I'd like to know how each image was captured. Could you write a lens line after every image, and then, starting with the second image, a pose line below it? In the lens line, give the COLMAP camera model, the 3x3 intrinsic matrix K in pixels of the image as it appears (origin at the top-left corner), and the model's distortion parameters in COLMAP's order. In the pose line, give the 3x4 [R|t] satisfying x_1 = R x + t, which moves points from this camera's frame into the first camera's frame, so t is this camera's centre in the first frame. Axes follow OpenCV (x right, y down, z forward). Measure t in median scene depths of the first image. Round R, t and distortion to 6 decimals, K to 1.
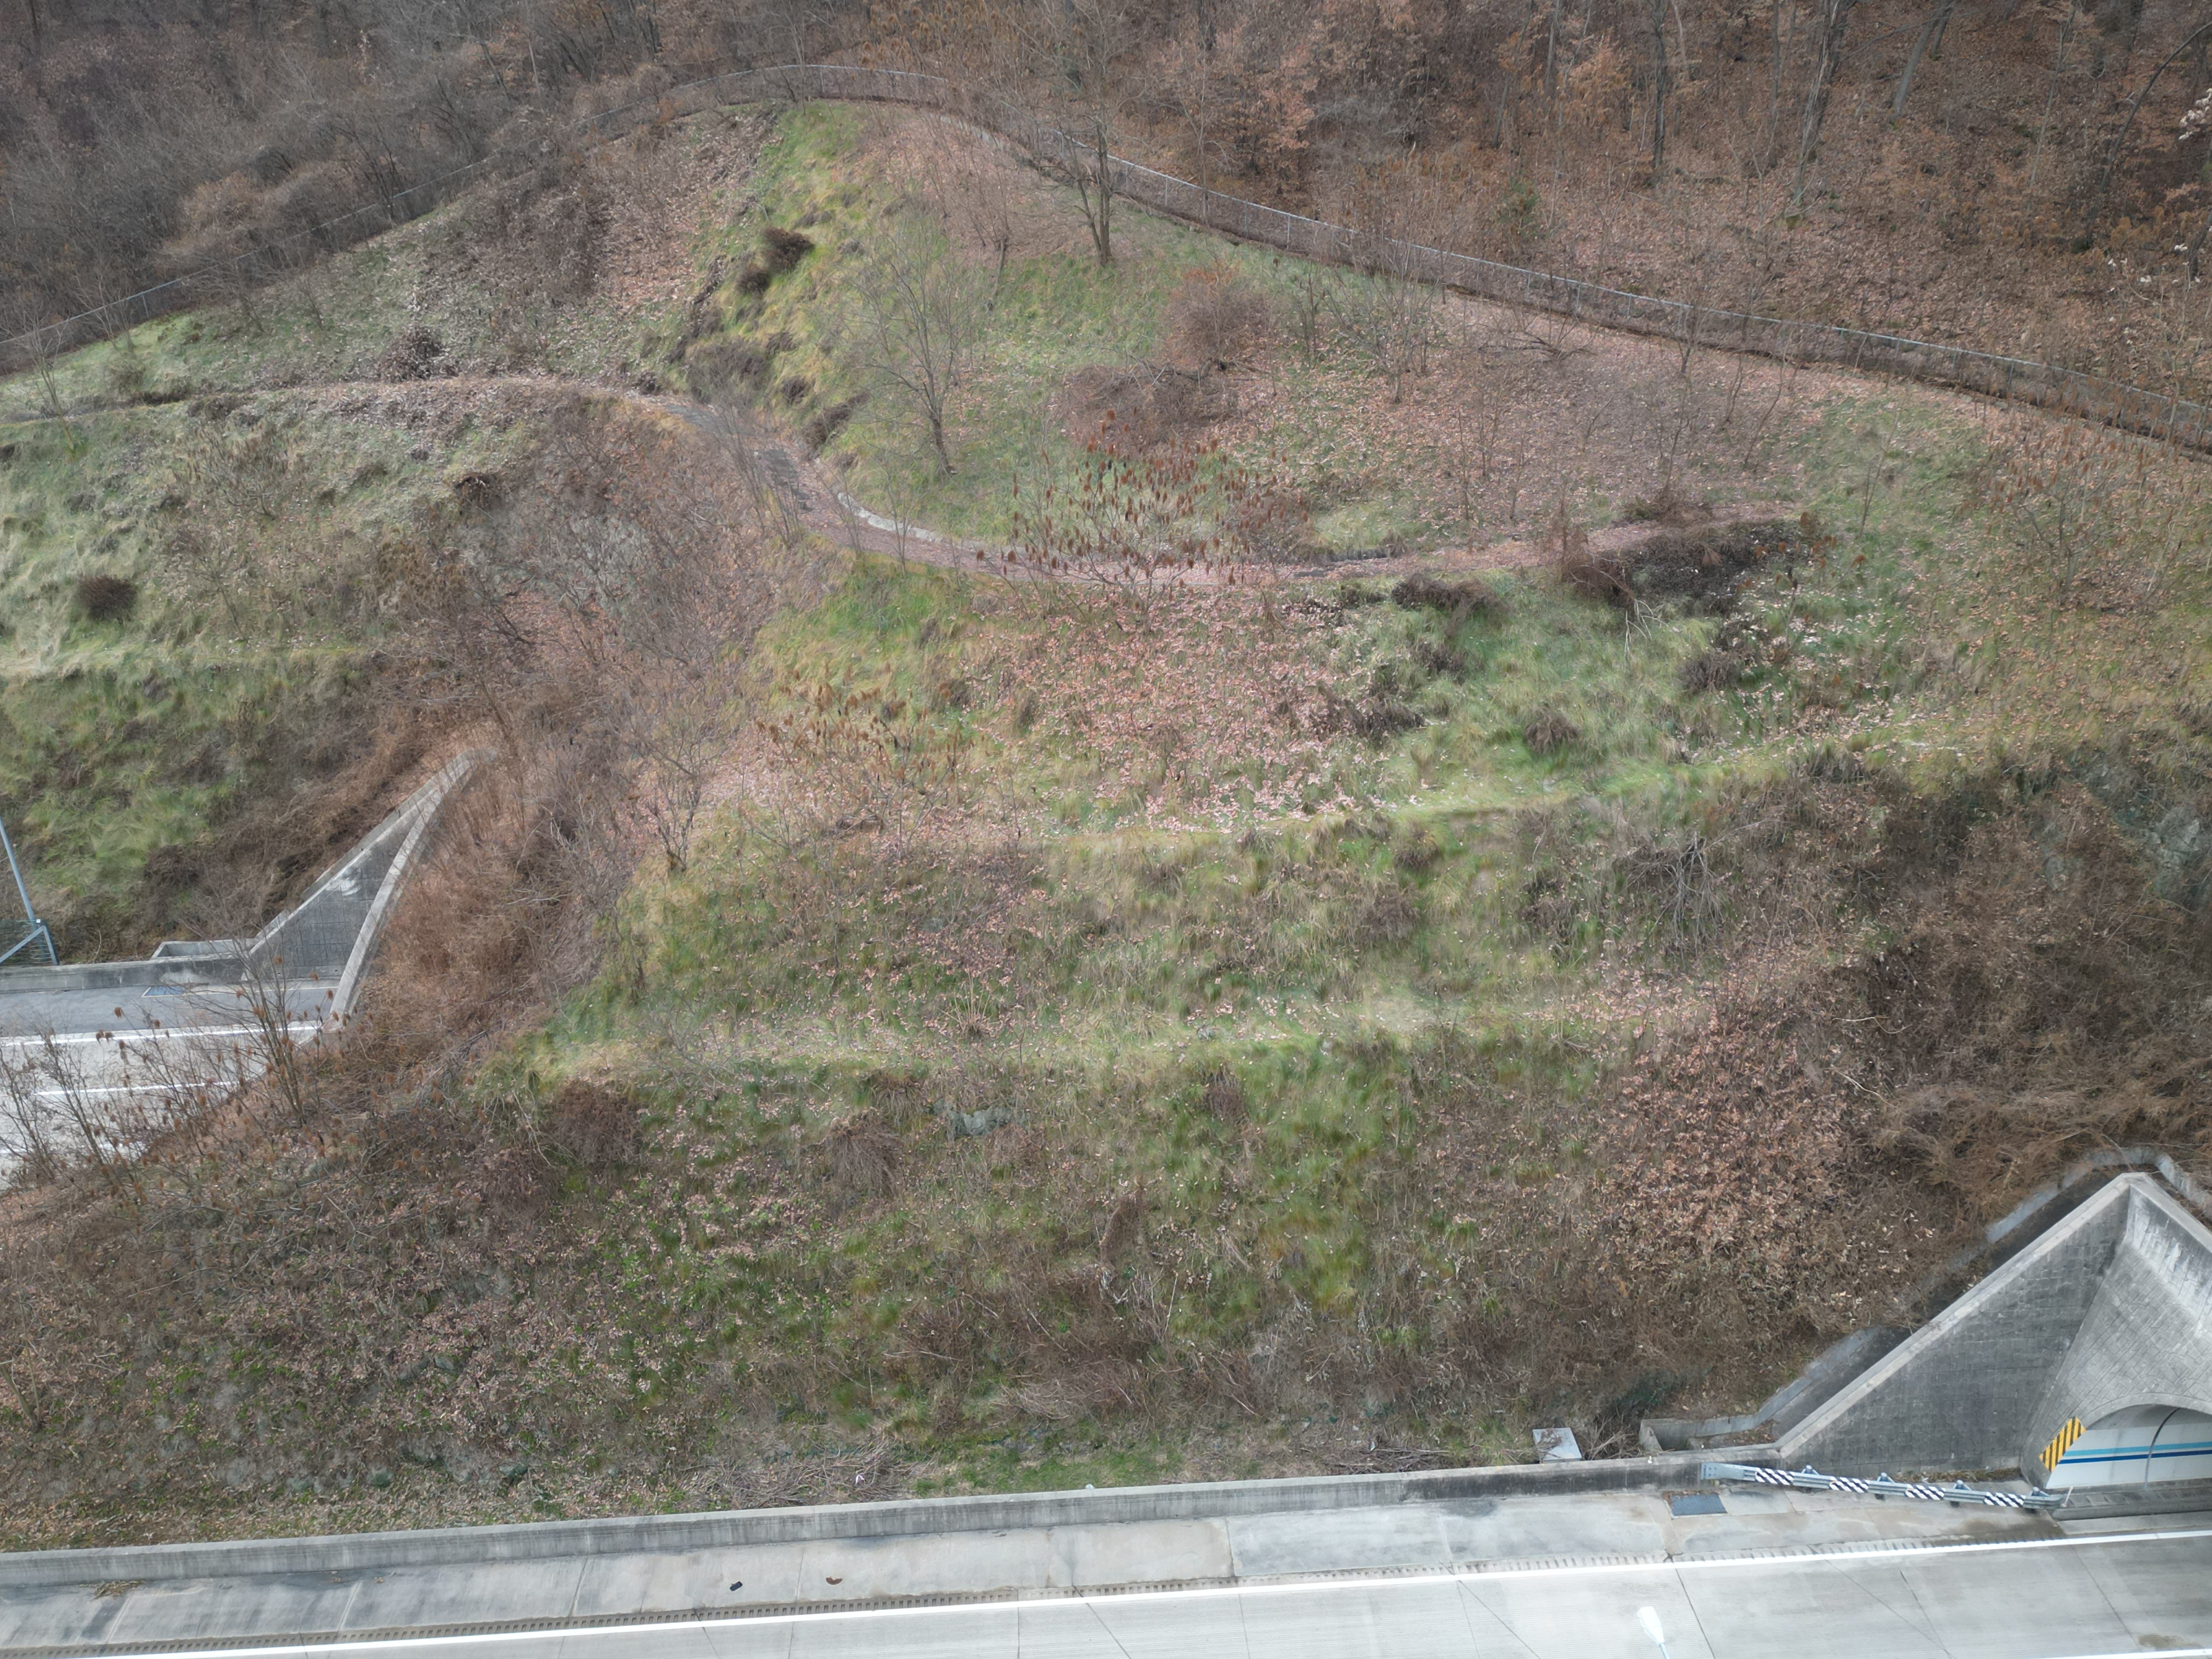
lens RADIAL K [[1795.8, 0, 1109.4], [0, 1795.8, 835.1], [0, 0, 1]] dist [0.083543, -0.080317]
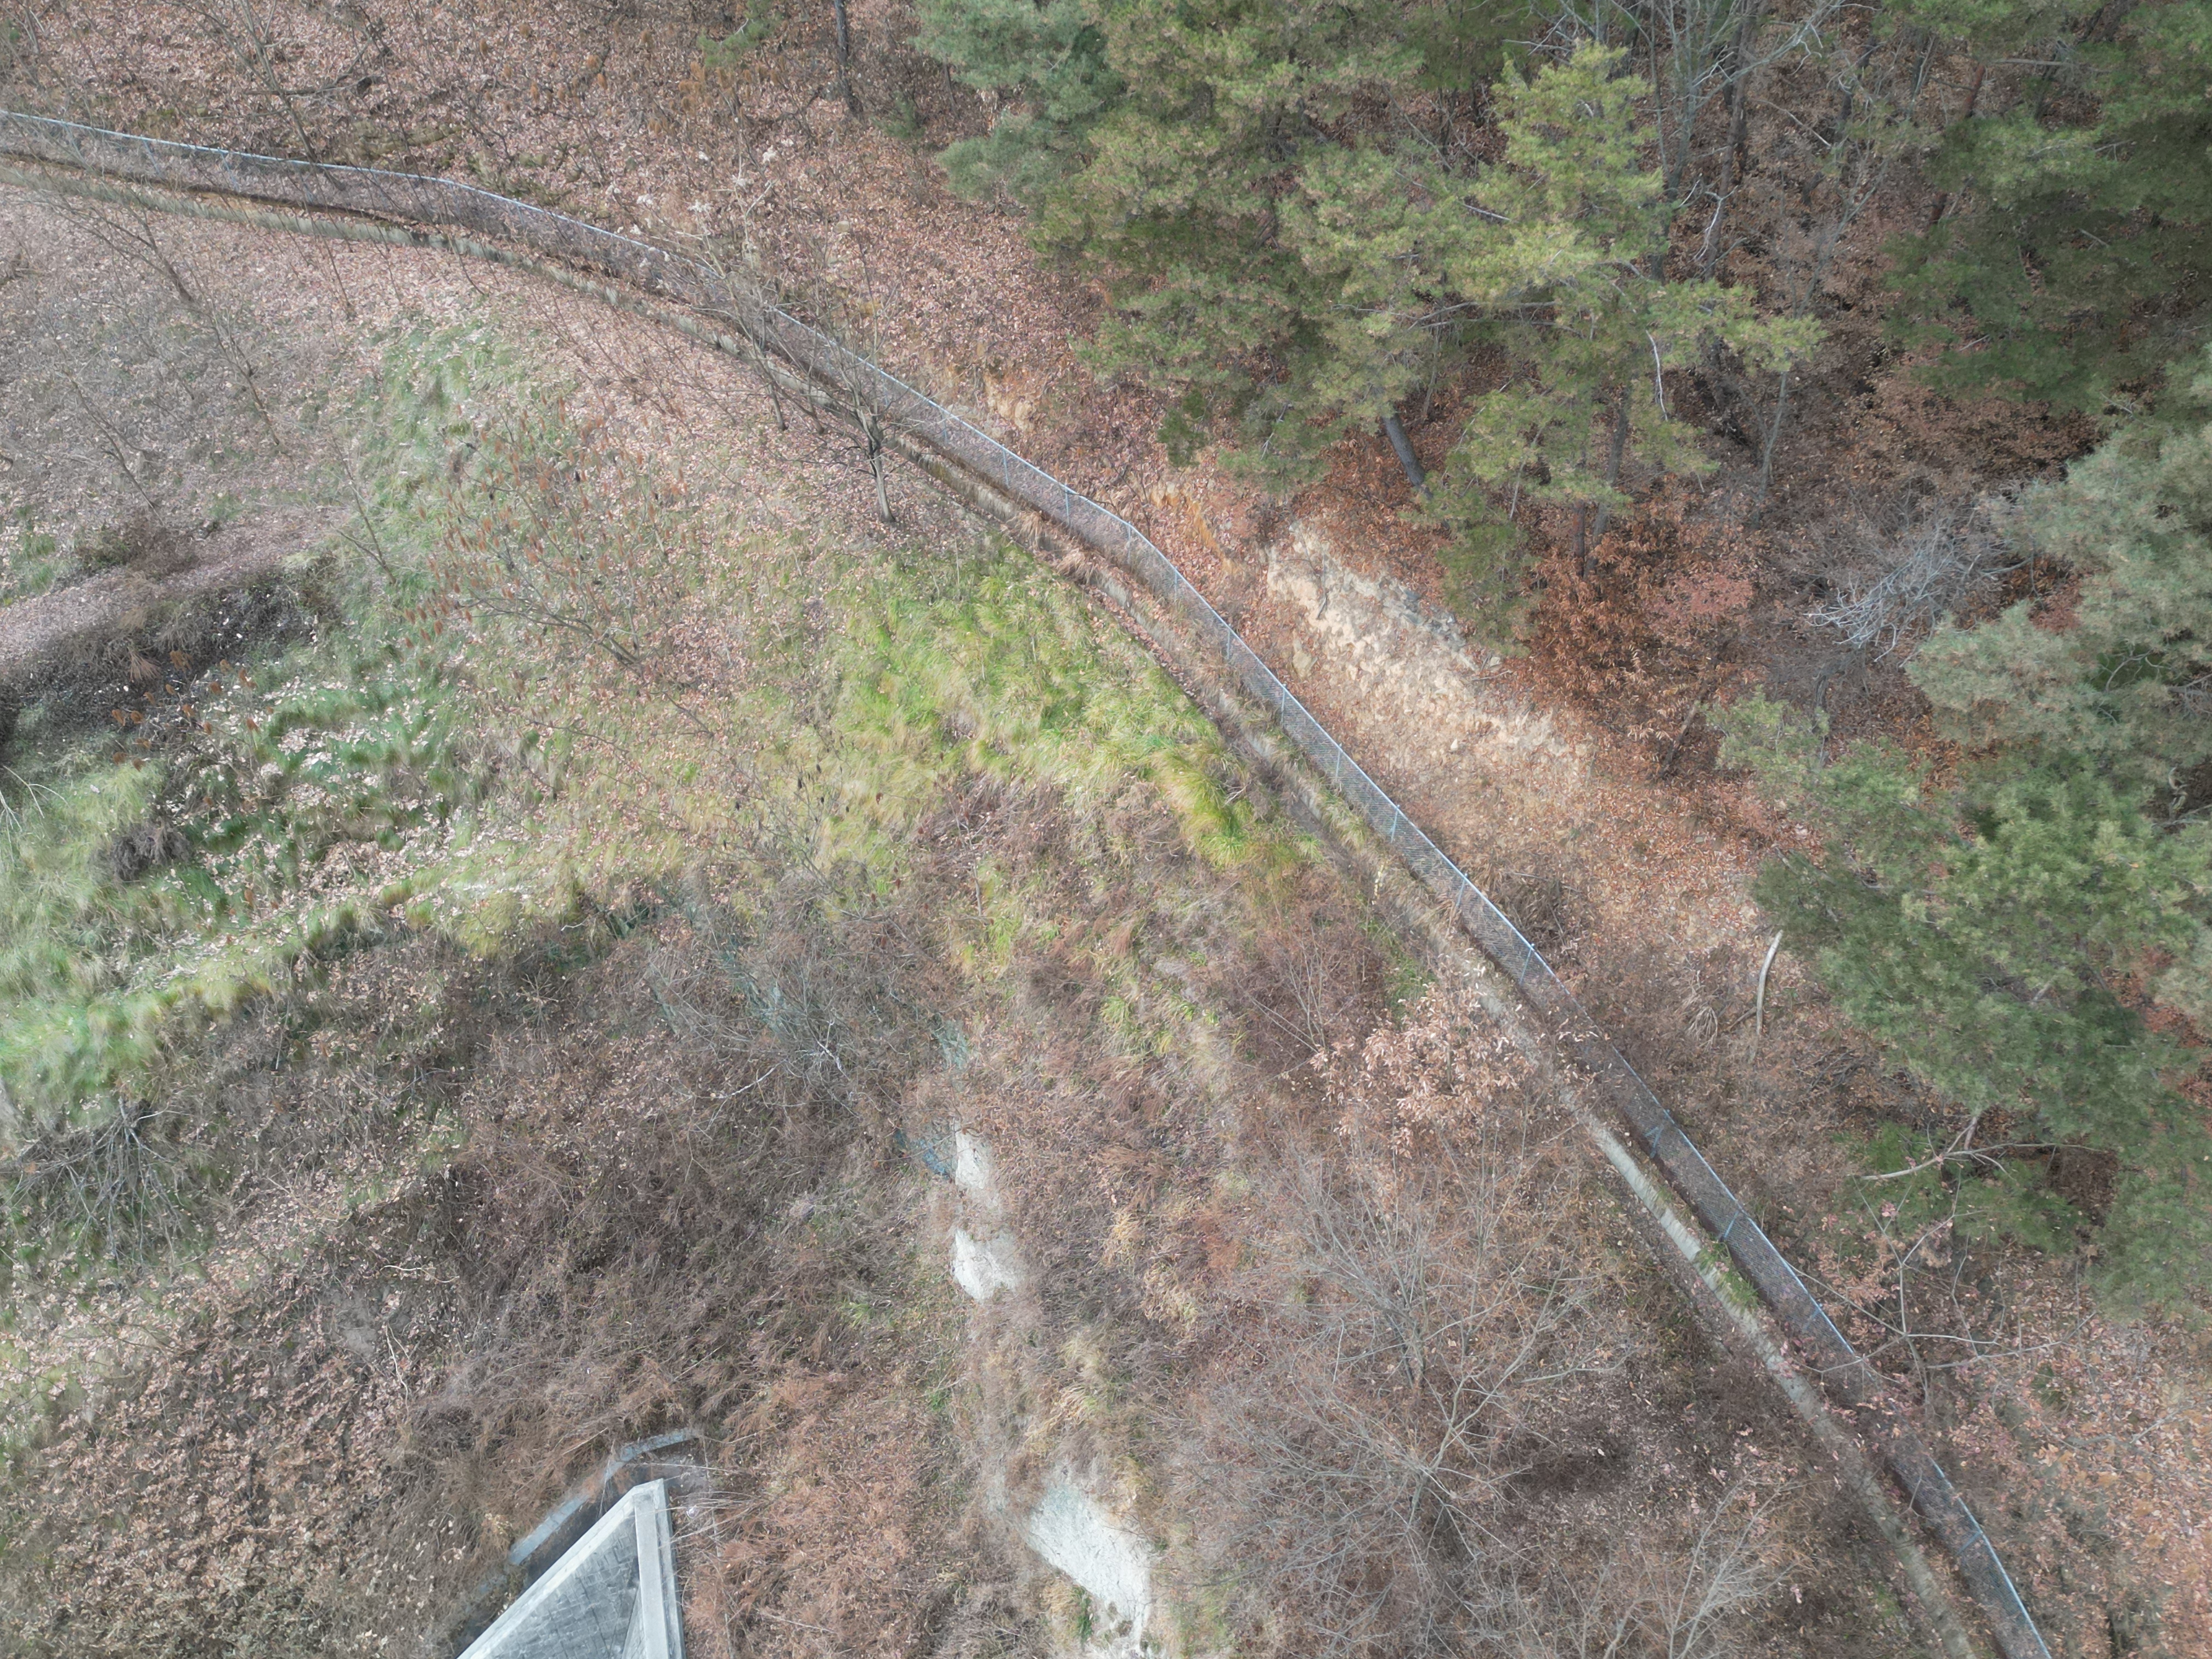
lens RADIAL K [[1849.8, 0, 1101.8], [0, 1849.8, 807.4], [0, 0, 1]] dist [0.096963, -0.090845]
pose [[0.979738, -0.153841, 0.128247, 0.628405], [0.101237, 0.932883, 0.345661, -0.336277], [-0.172816, -0.325673, 0.929554, 0.246437]]
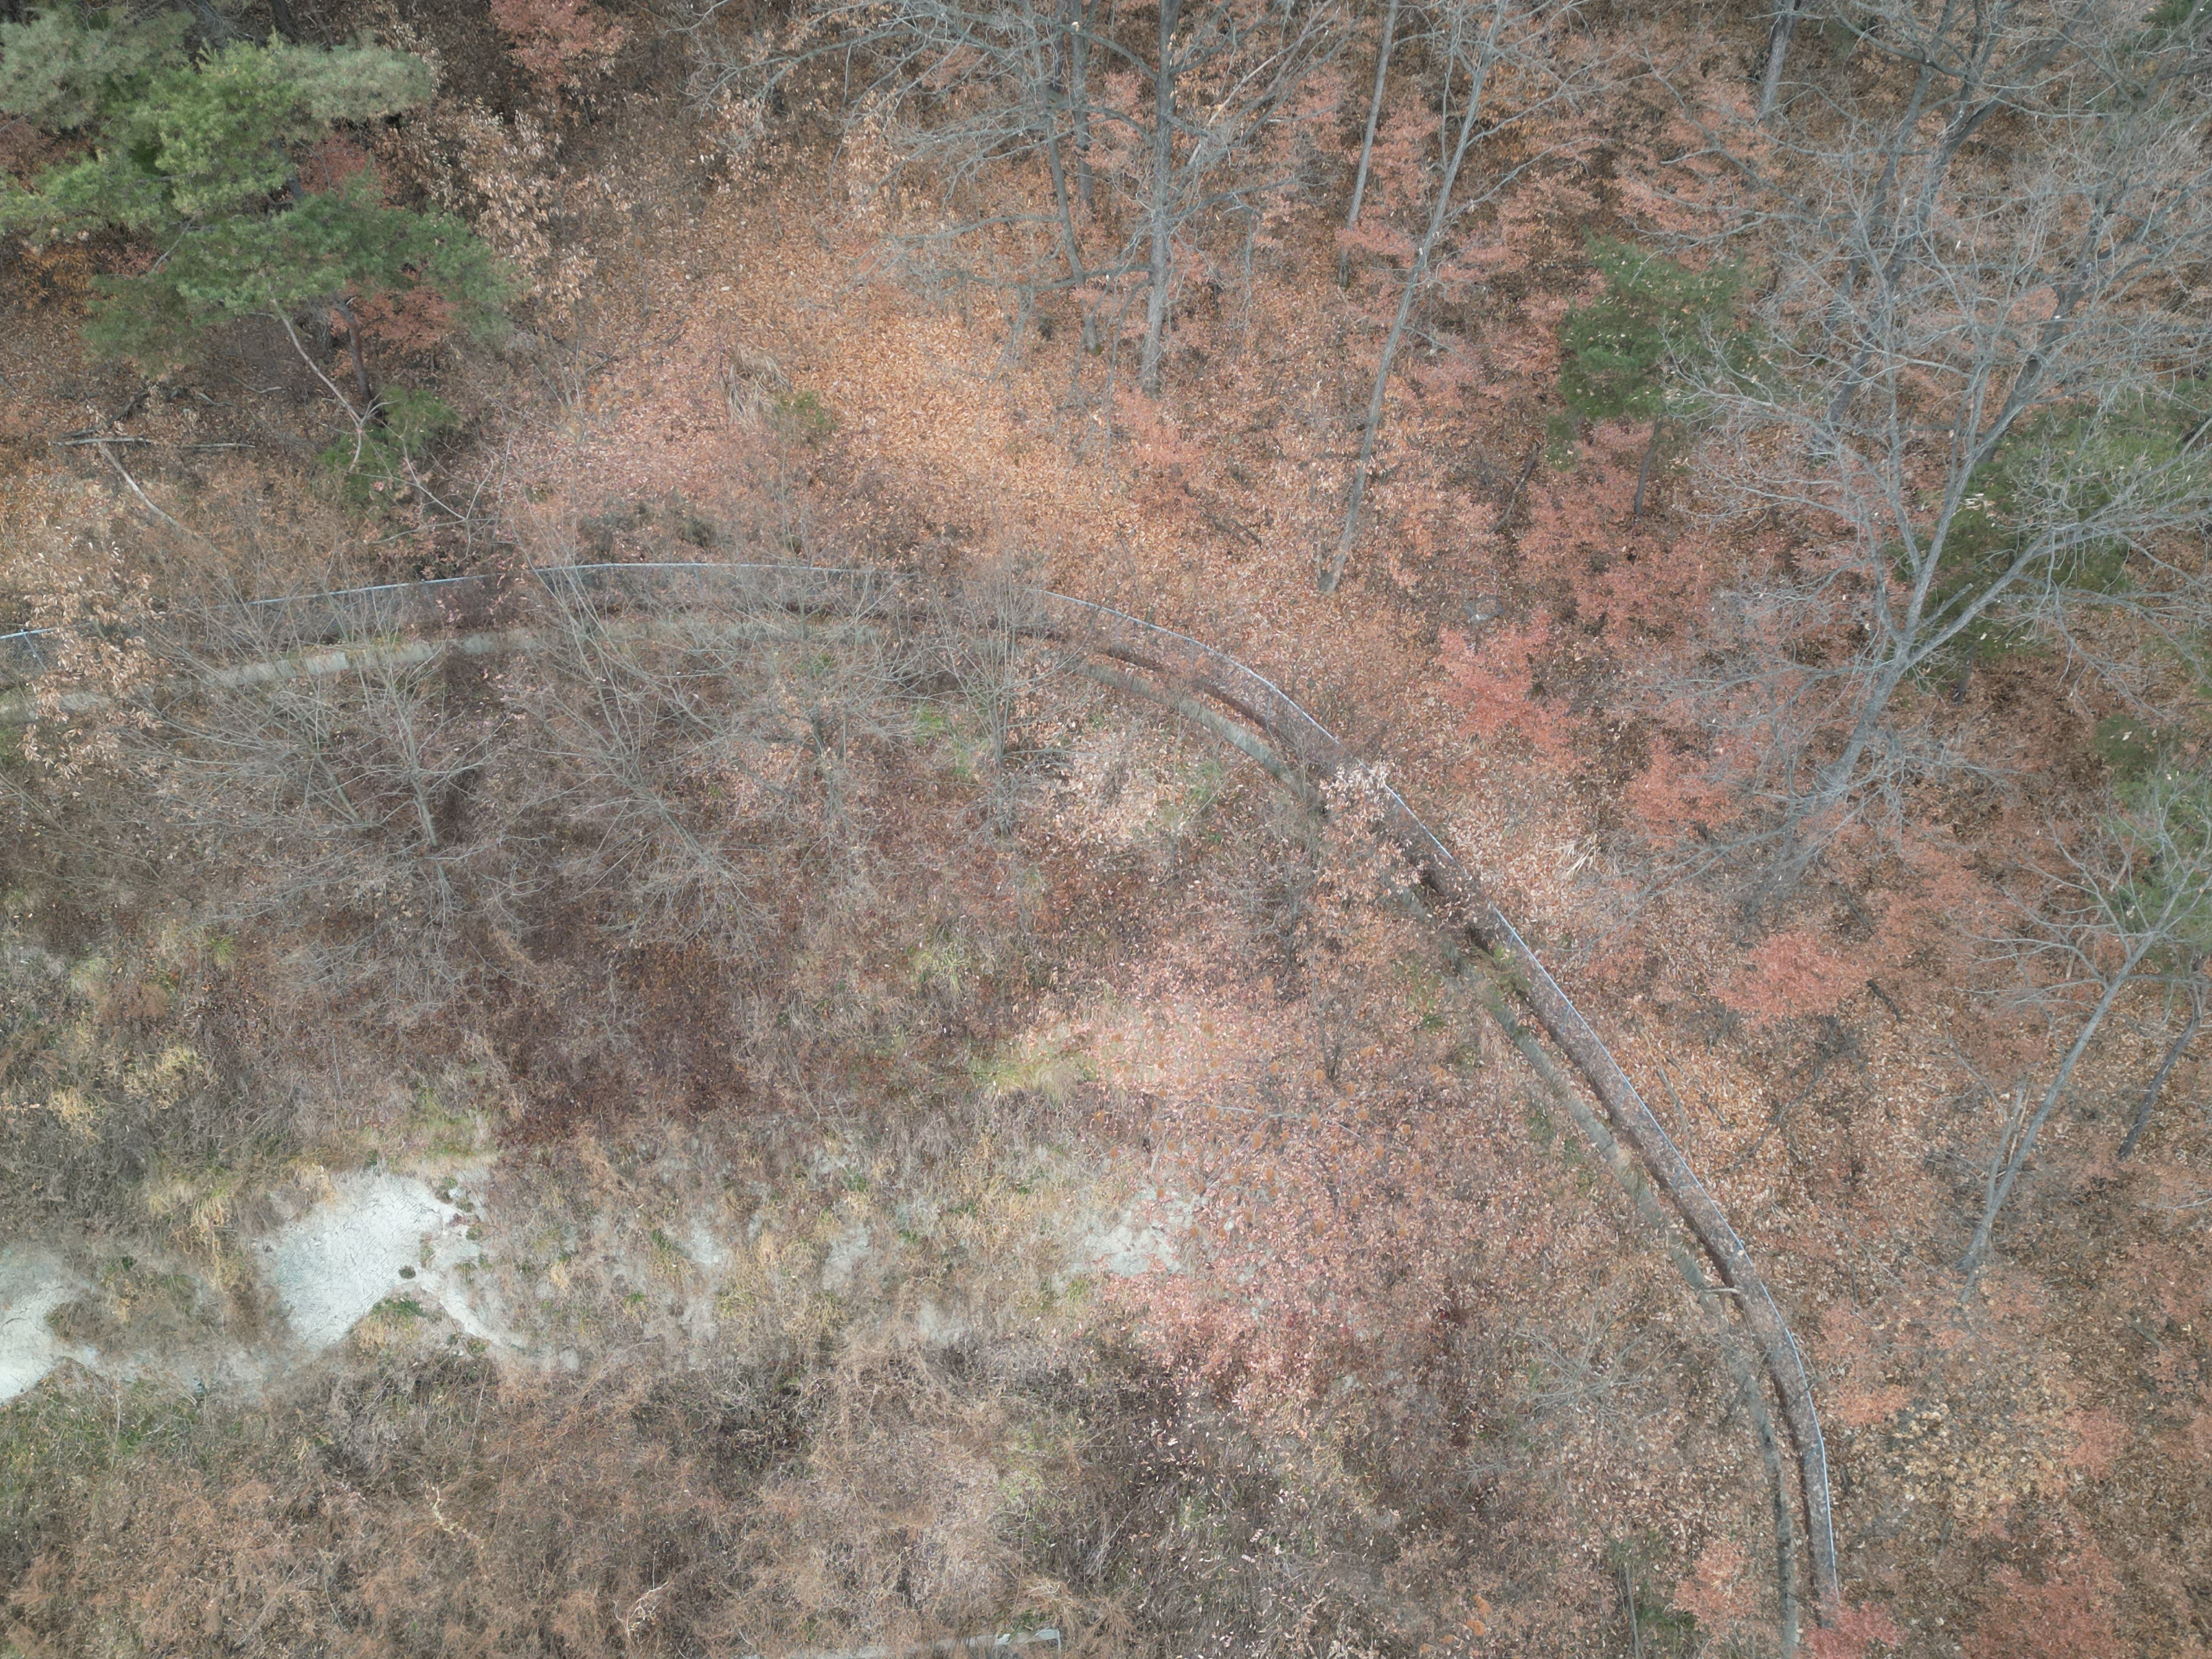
lens RADIAL K [[1849.8, 0, 1101.8], [0, 1849.8, 807.4], [0, 0, 1]] dist [0.096963, -0.090845]
pose [[-0.024492, -0.751236, 0.659579, 0.322996], [0.500243, 0.562025, 0.658700, -0.287254], [-0.865539, 0.346083, 0.362035, 0.211239]]
